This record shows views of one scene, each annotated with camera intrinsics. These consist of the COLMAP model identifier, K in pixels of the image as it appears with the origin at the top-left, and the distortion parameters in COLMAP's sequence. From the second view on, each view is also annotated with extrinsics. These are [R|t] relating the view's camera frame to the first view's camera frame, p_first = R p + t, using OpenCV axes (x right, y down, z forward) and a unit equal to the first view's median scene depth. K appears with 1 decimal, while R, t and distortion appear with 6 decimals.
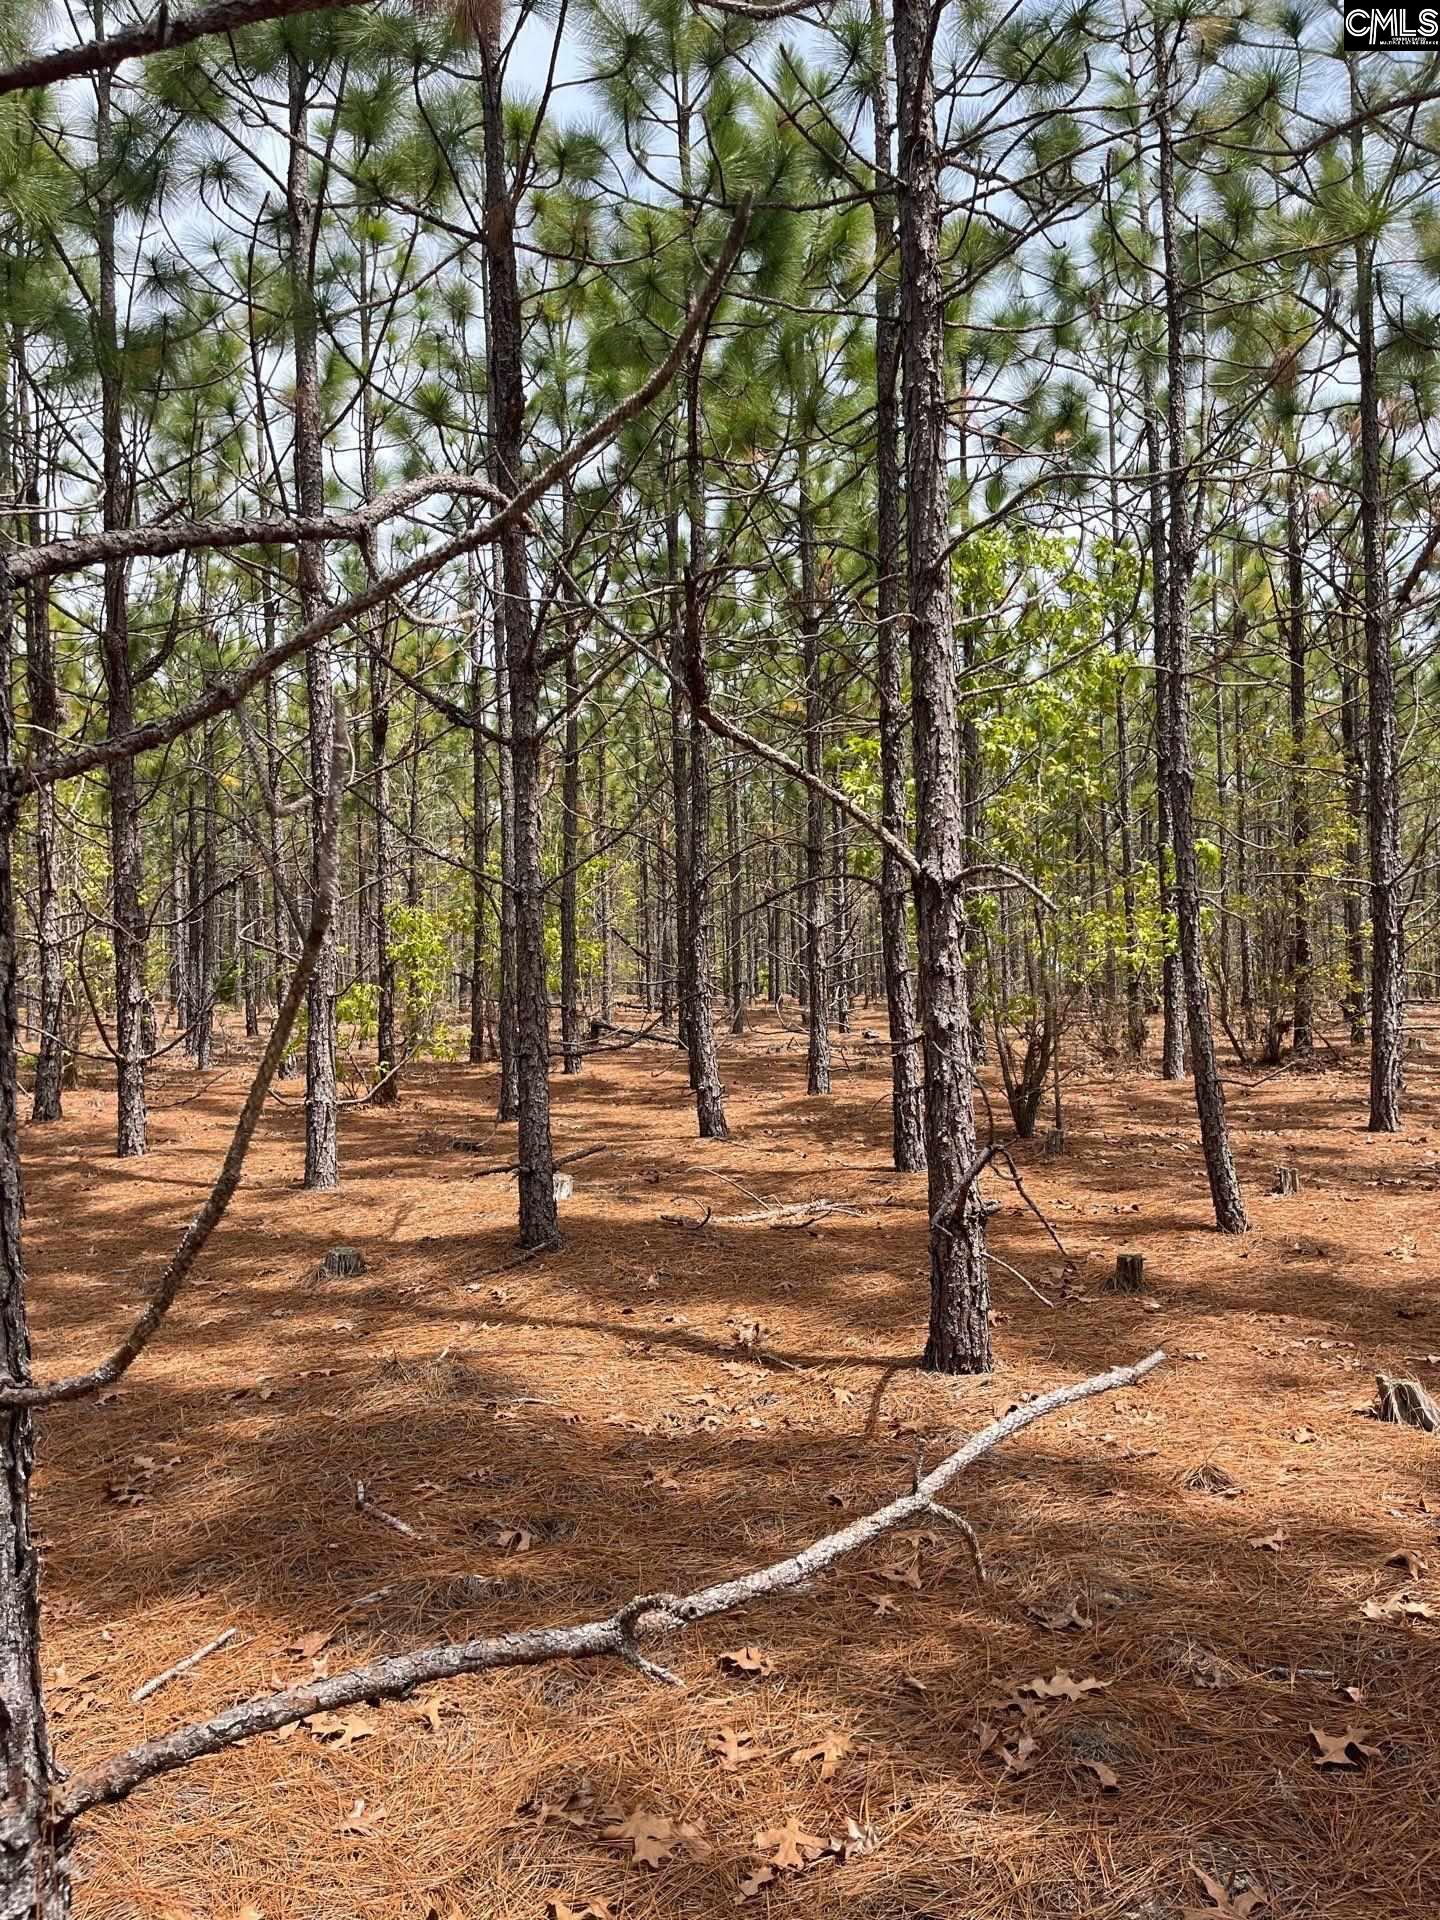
lens RADIAL K [[1293.2, 0, 758.5], [0, 1293.2, 957.2], [0, 0, 1]] dist [0.000045, -0.020357]
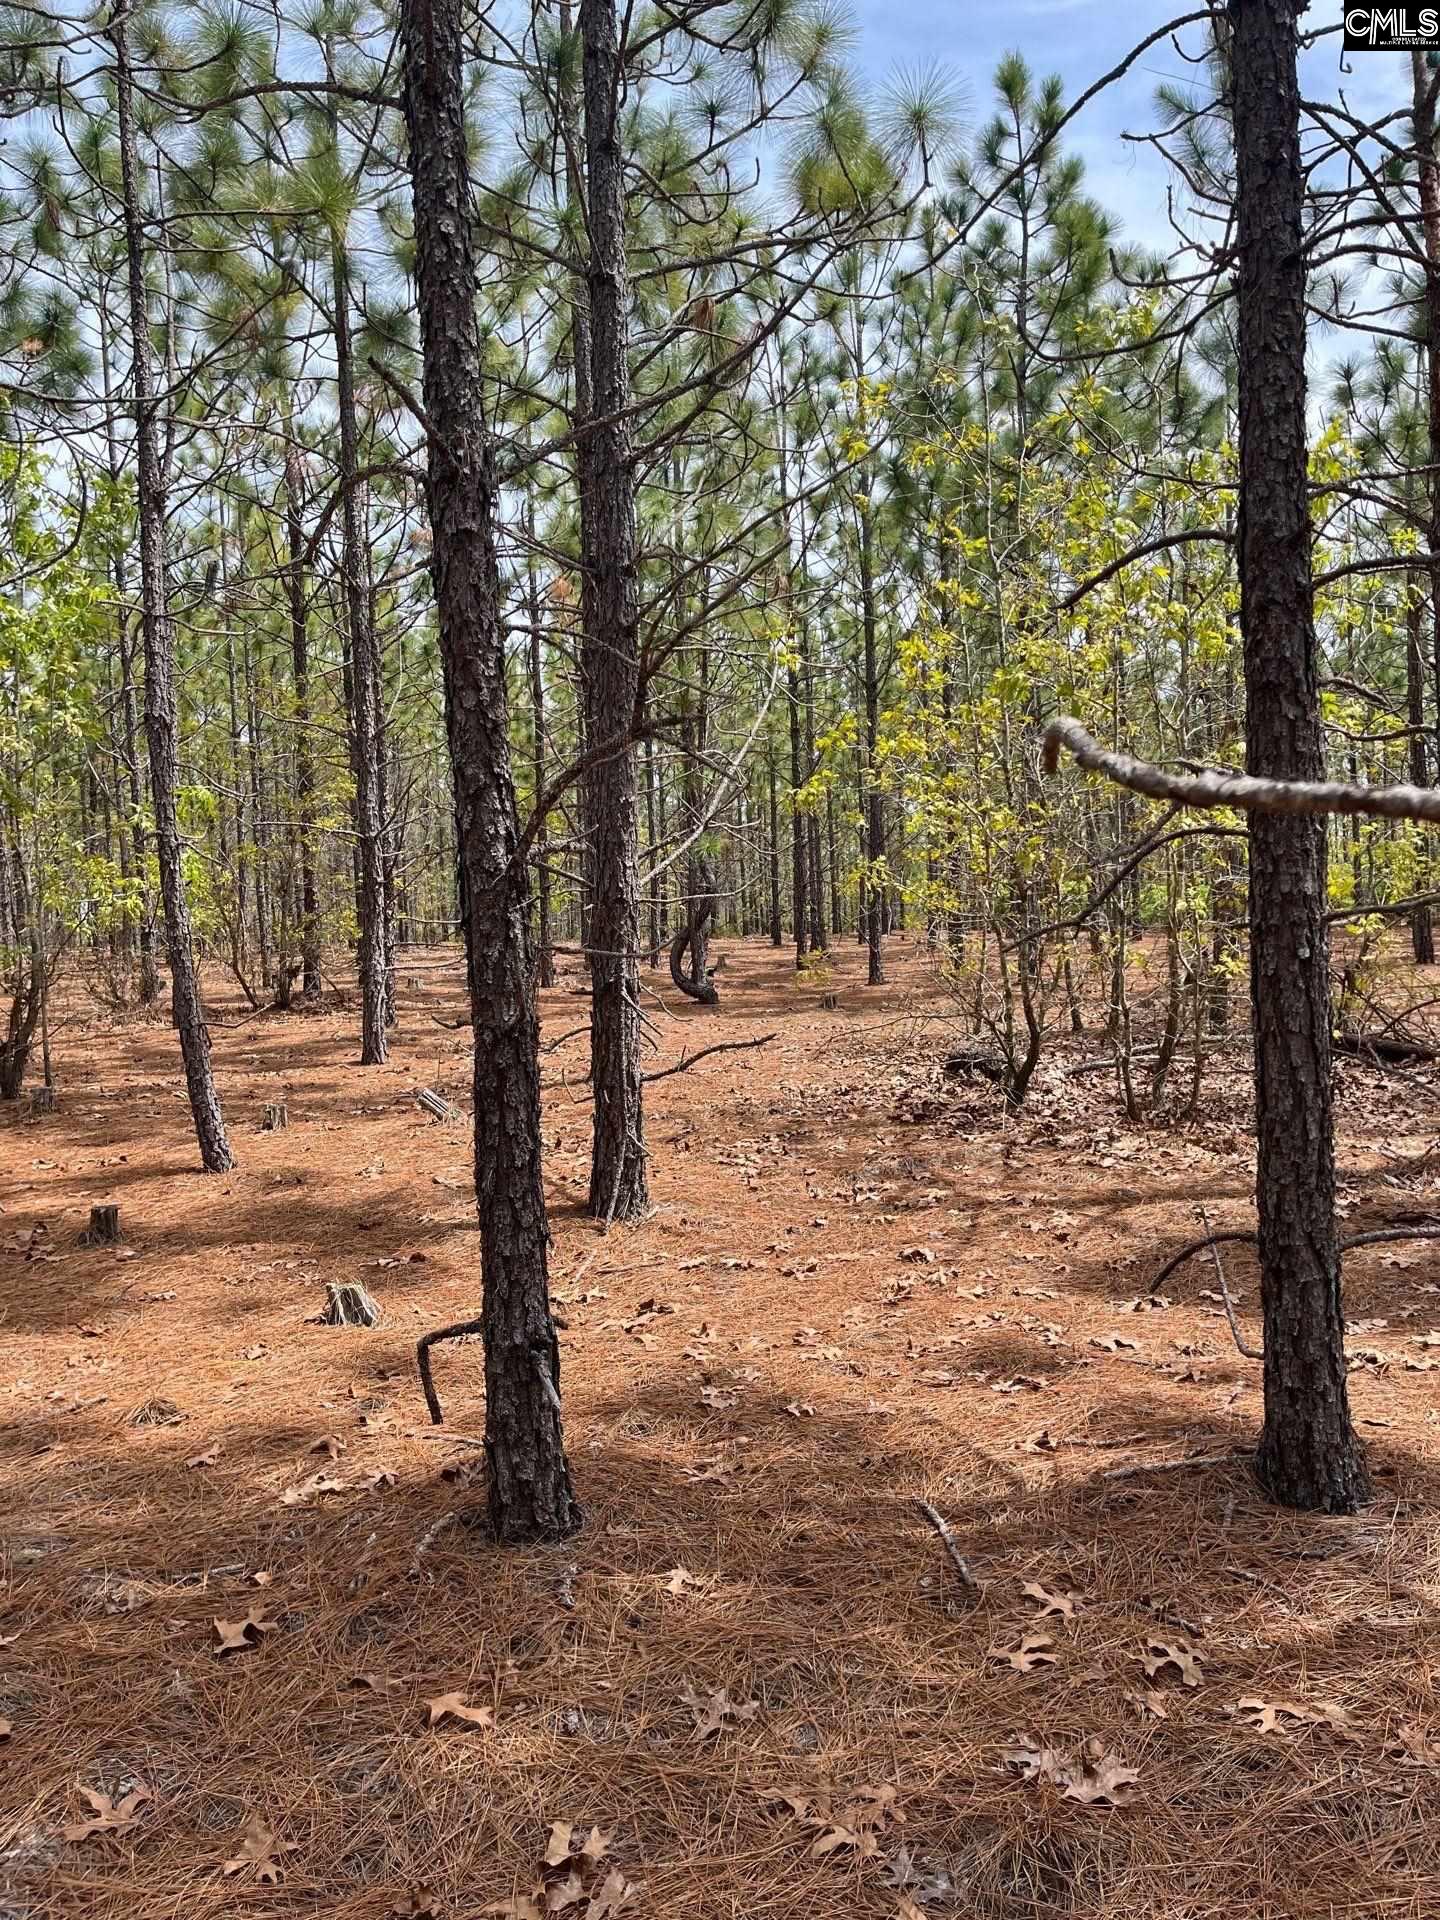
lens RADIAL K [[1293.2, 0, 758.5], [0, 1293.2, 957.2], [0, 0, 1]] dist [0.000045, -0.020357]
pose [[0.816409, -0.019972, 0.577129, 0.128565], [0.006046, 0.999643, 0.026041, 0.019499], [-0.577443, -0.017771, 0.816238, -0.075245]]
